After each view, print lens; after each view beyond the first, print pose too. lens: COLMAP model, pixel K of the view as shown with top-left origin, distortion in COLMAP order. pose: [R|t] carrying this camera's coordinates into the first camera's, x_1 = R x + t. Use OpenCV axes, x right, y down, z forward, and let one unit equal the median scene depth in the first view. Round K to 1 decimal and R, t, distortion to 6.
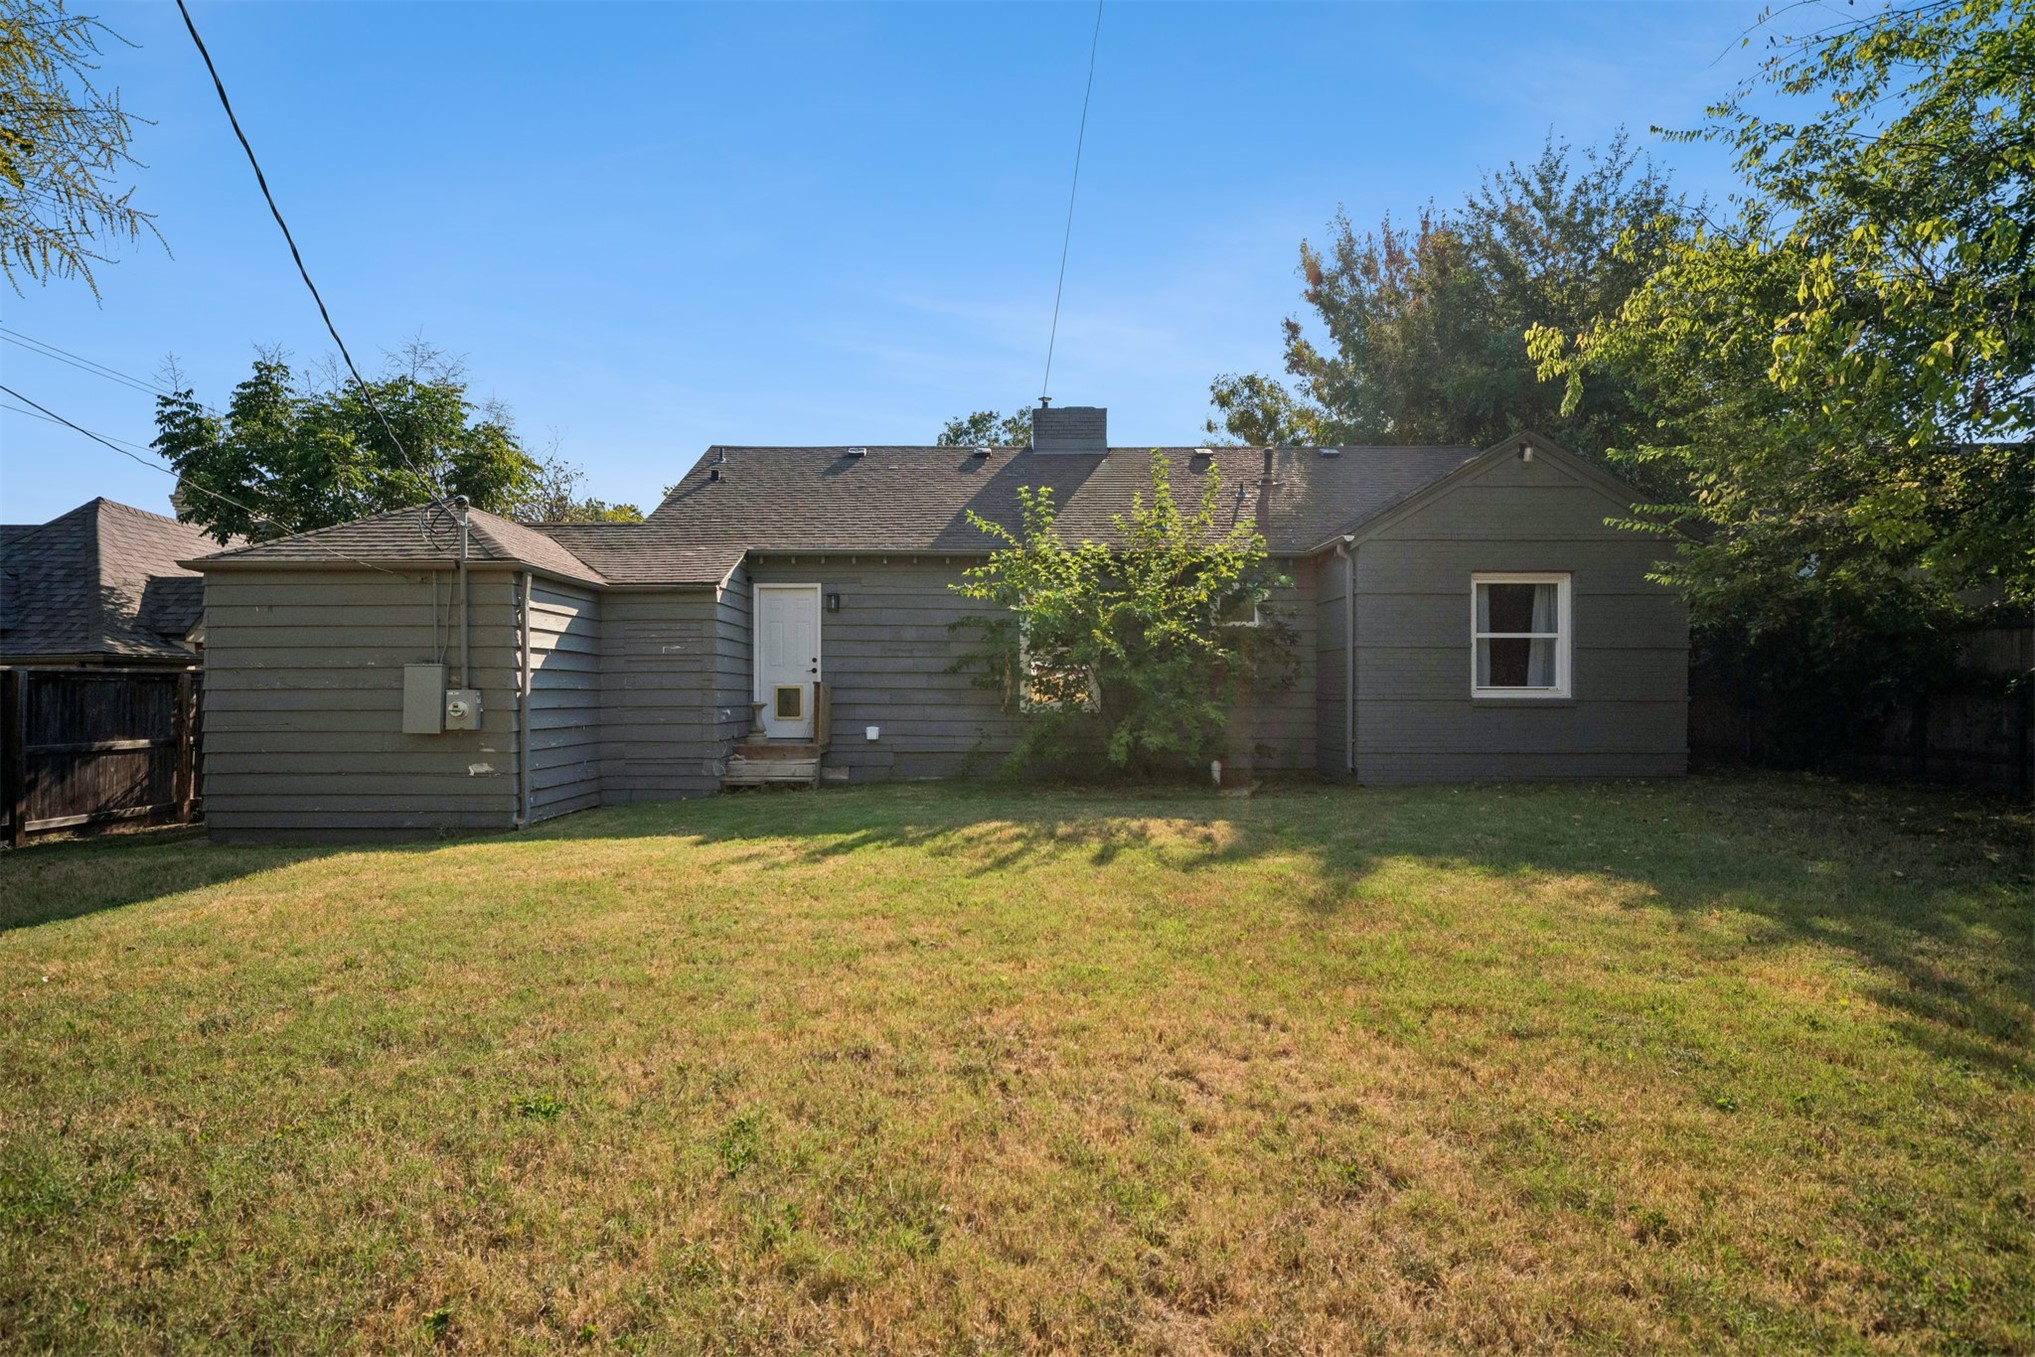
lens RADIAL K [[1004.7, 0, 1016.1], [0, 1004.7, 680.9], [0, 0, 1]] dist [-0.002773, -0.000249]
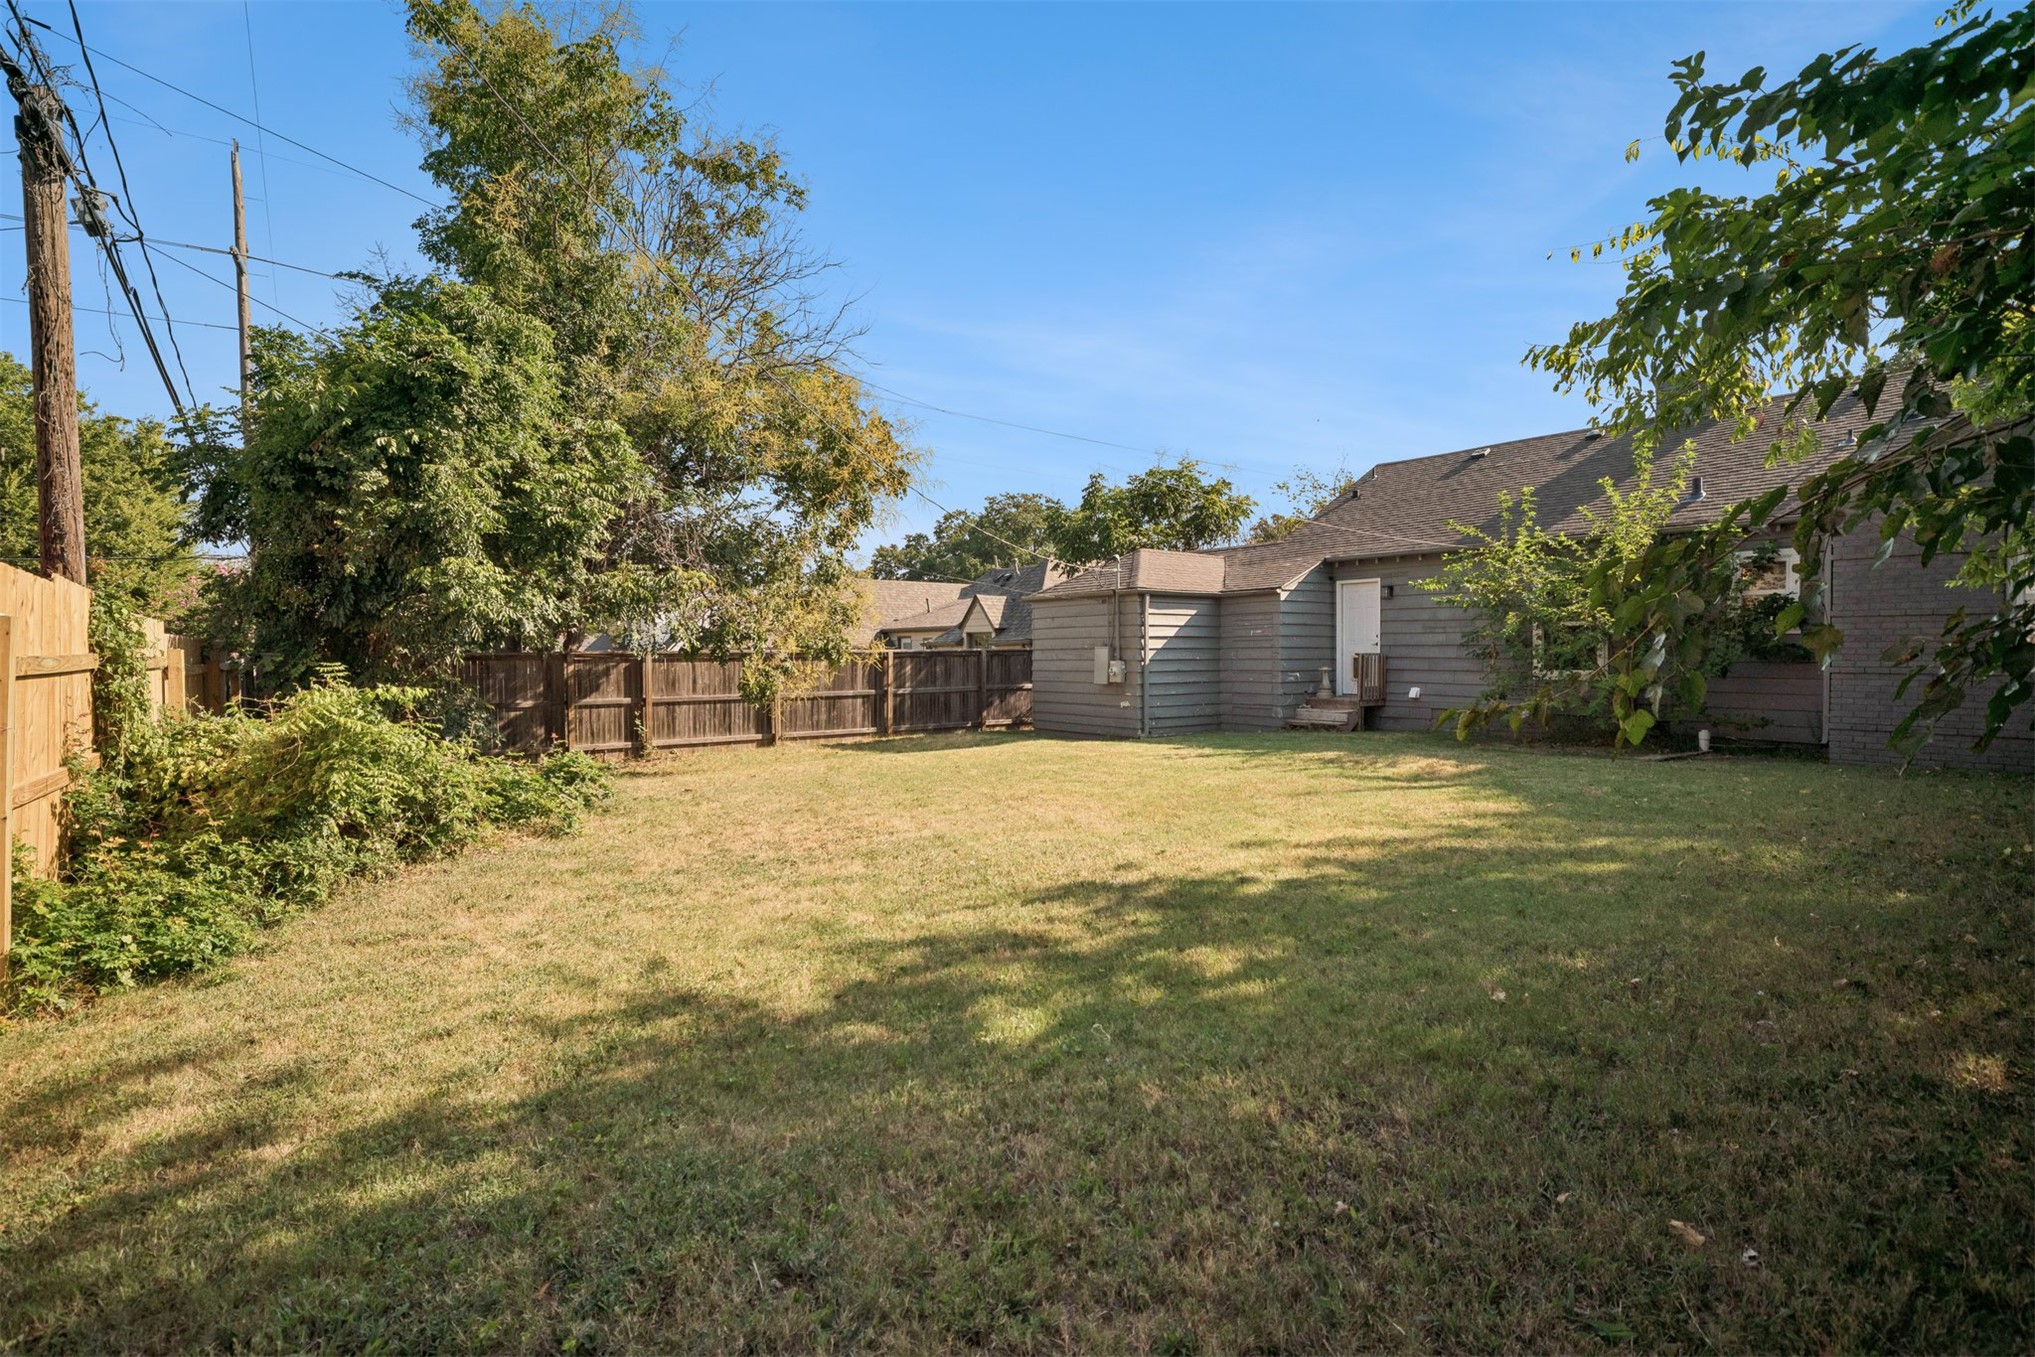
lens RADIAL K [[1004.7, 0, 1017.5], [0, 1004.7, 680.6], [0, 0, 1]] dist [-0.002773, -0.000249]
pose [[0.584111, 0.021195, -0.811397, 0.693578], [0.014086, 0.999244, 0.036242, -0.019759], [0.811551, -0.032599, 0.583371, -0.183314]]
